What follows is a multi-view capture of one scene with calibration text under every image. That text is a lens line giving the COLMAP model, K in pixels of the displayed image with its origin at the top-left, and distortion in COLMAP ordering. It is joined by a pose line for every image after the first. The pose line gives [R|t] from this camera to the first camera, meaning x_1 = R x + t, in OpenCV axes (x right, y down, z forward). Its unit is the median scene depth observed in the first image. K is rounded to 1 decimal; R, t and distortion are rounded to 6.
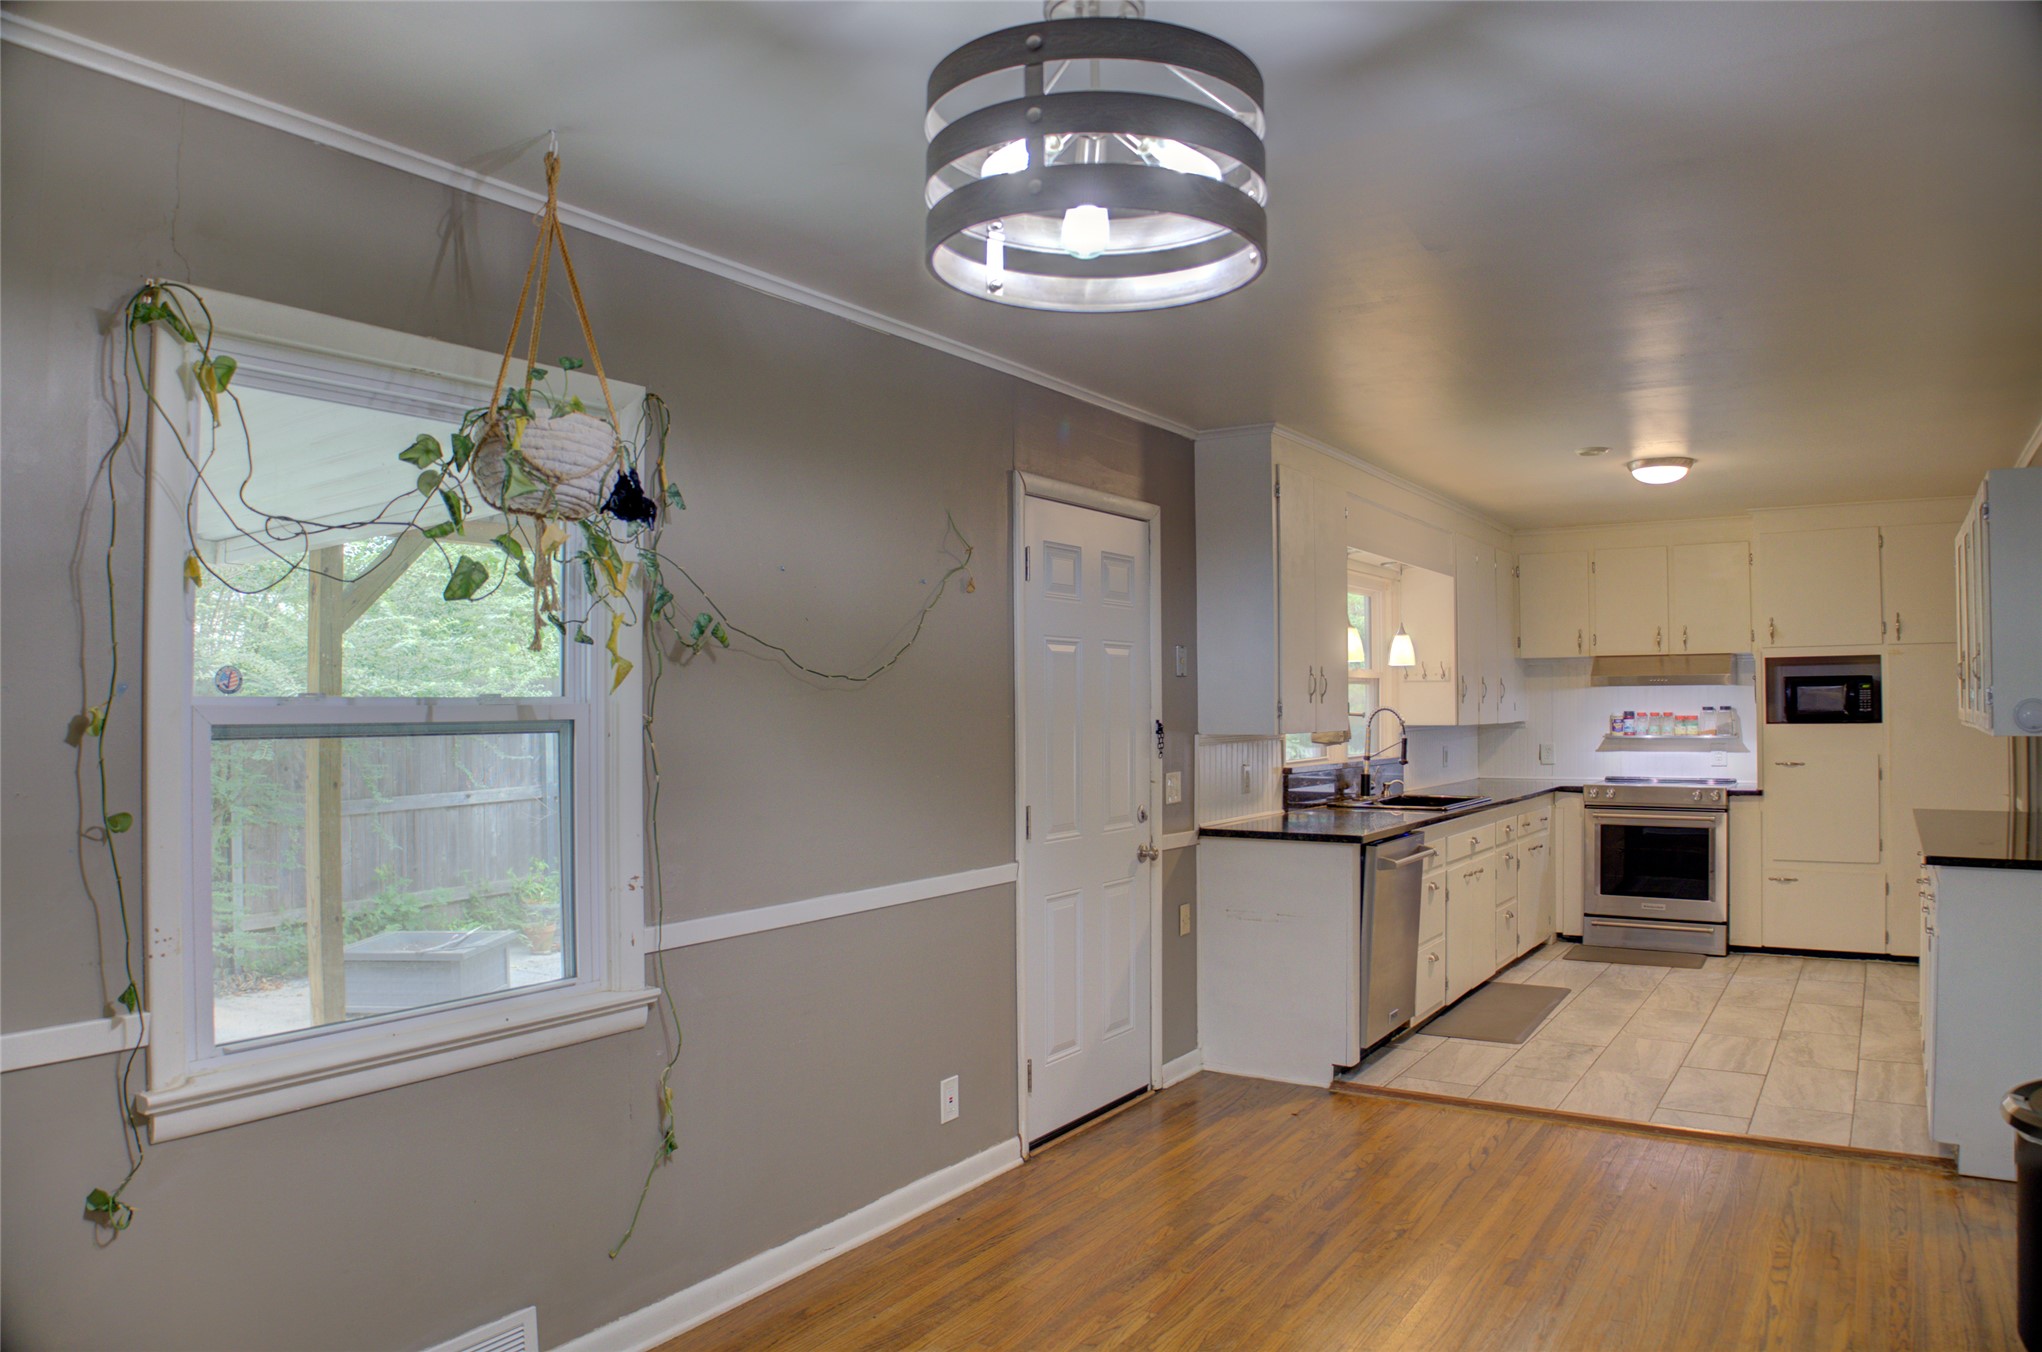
lens RADIAL K [[1399.8, 0, 1032.8], [0, 1399.8, 696.7], [0, 0, 1]] dist [-0.141819, 0.057454]
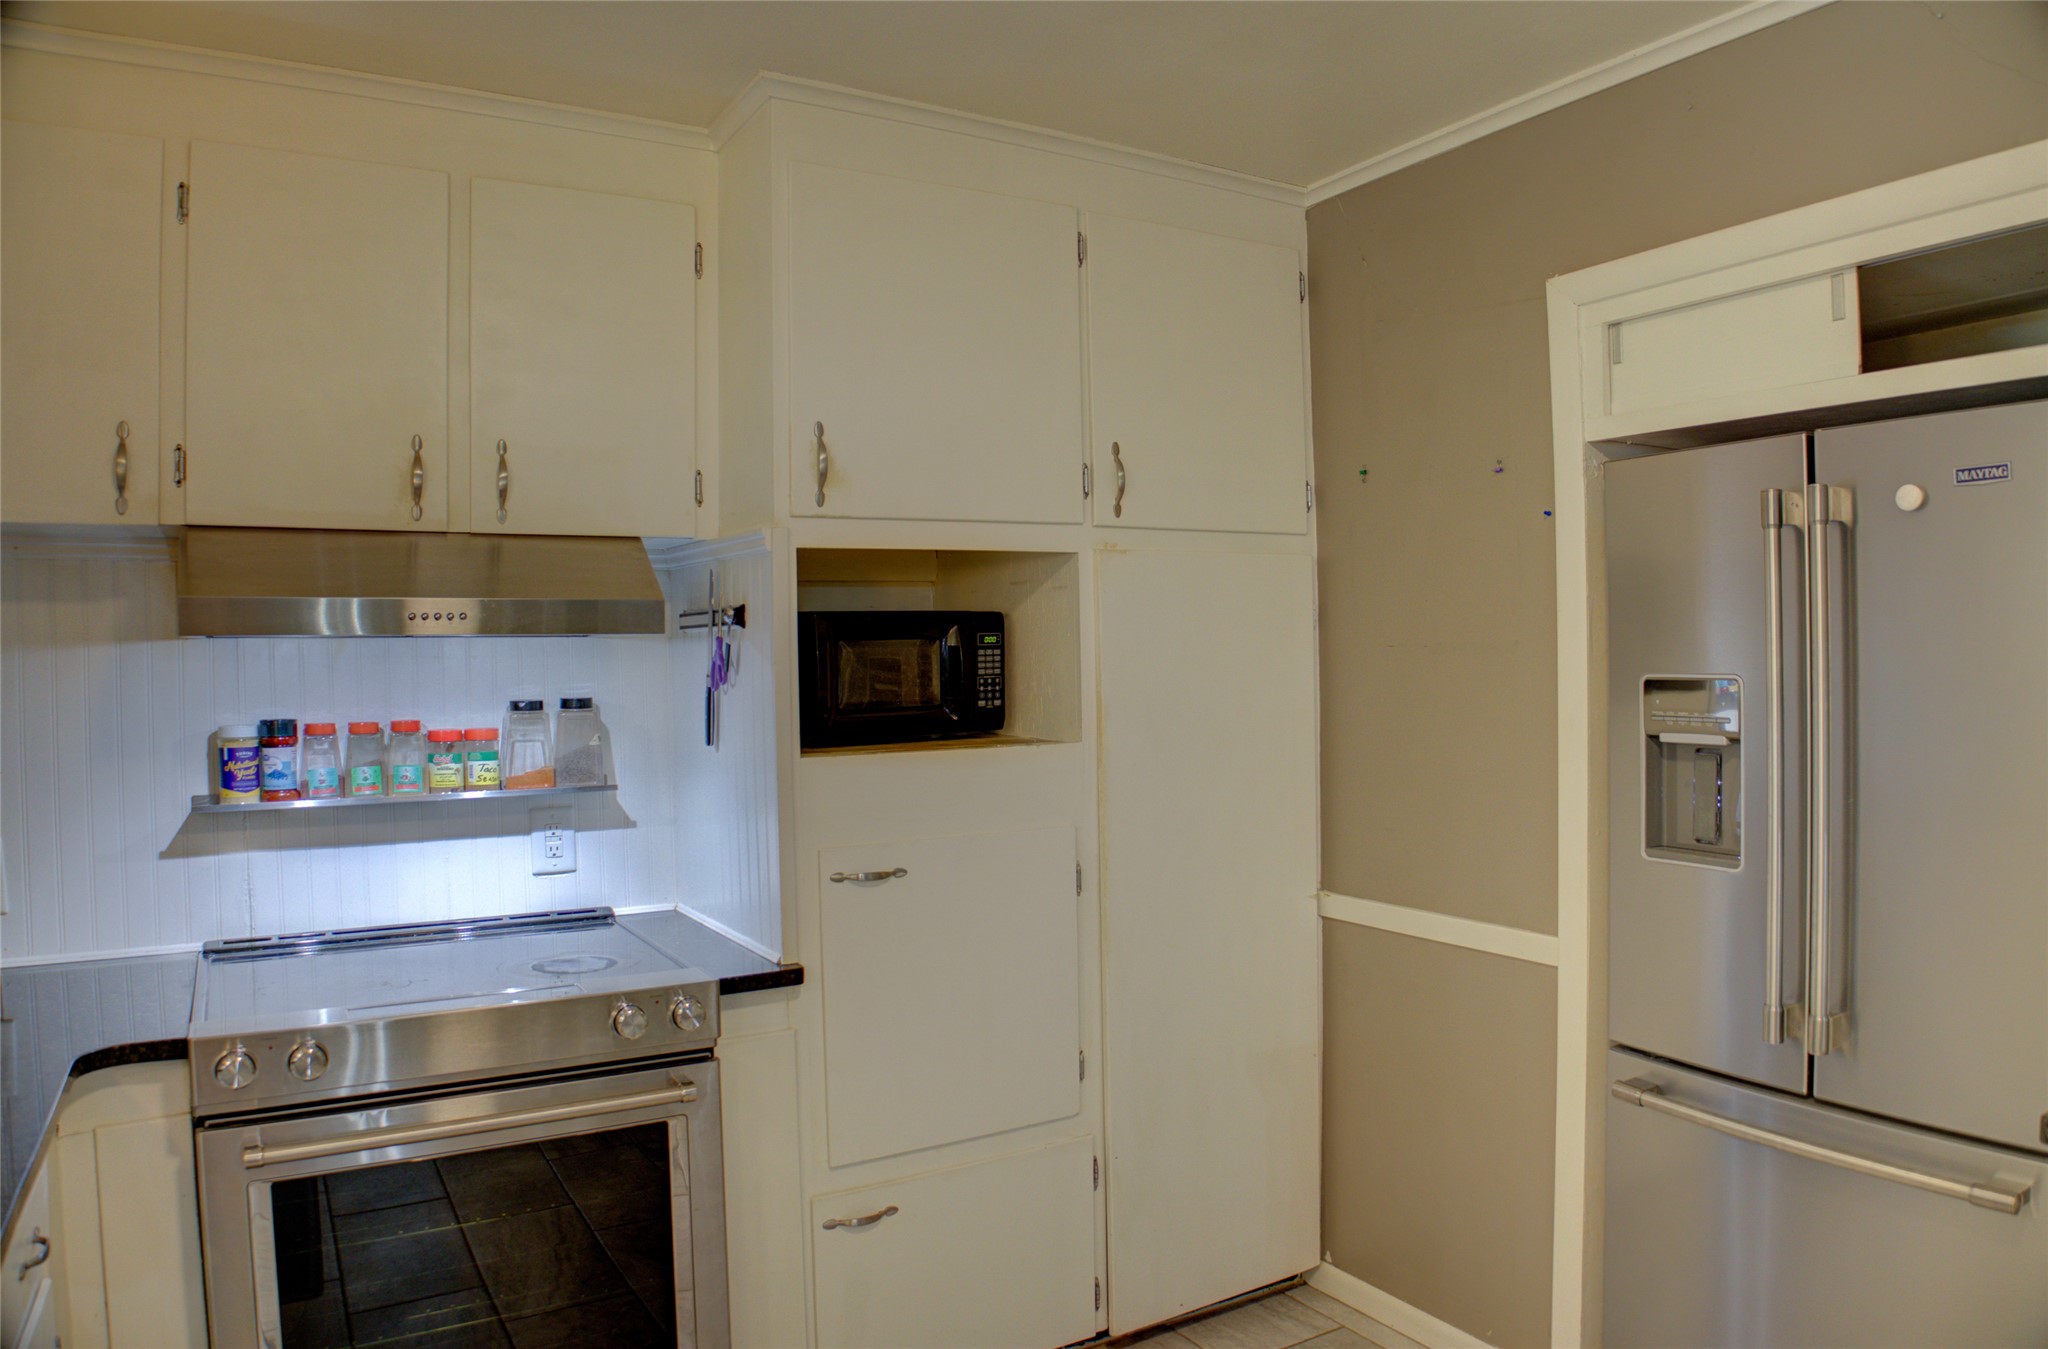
lens RADIAL K [[1403.9, 0, 1059.7], [0, 1403.9, 676.6], [0, 0, 1]] dist [-0.141819, 0.057454]
pose [[0.441927, -0.010272, 0.896992, 0.274742], [0.004955, 0.999947, 0.009009, -0.001062], [-0.897038, 0.000463, 0.441954, 0.798584]]
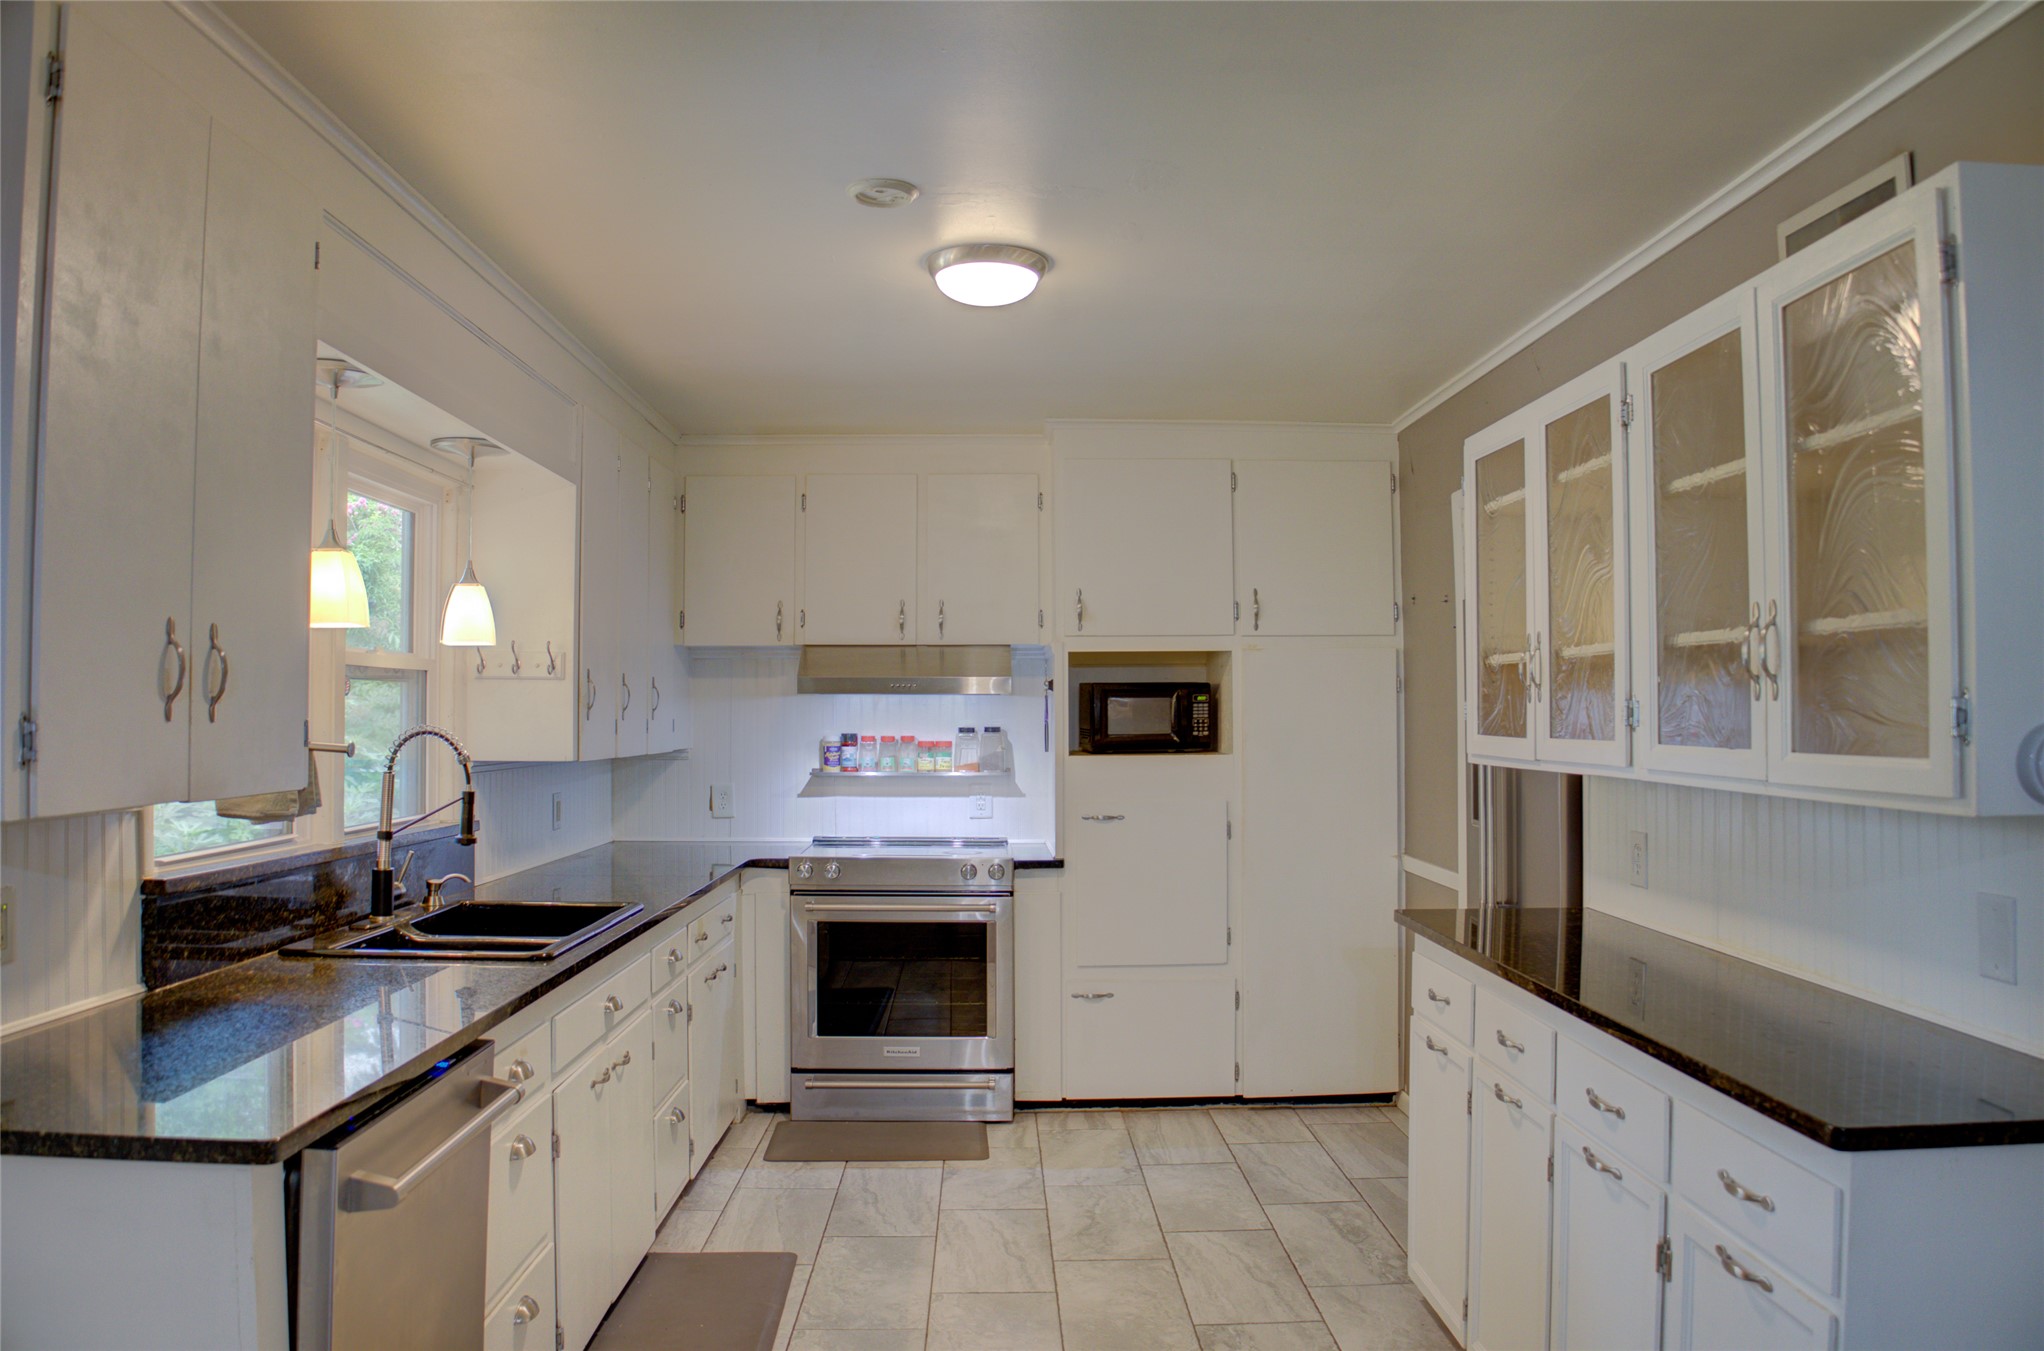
lens RADIAL K [[1467.8, 0, 993.2], [0, 1467.8, 707.1], [0, 0, 1]] dist [-0.108132, 0.034457]
pose [[0.839695, 0.010159, 0.542963, 0.134389], [-0.009472, 0.999947, -0.004061, 0.000444], [-0.542975, -0.001733, 0.839747, 0.432711]]
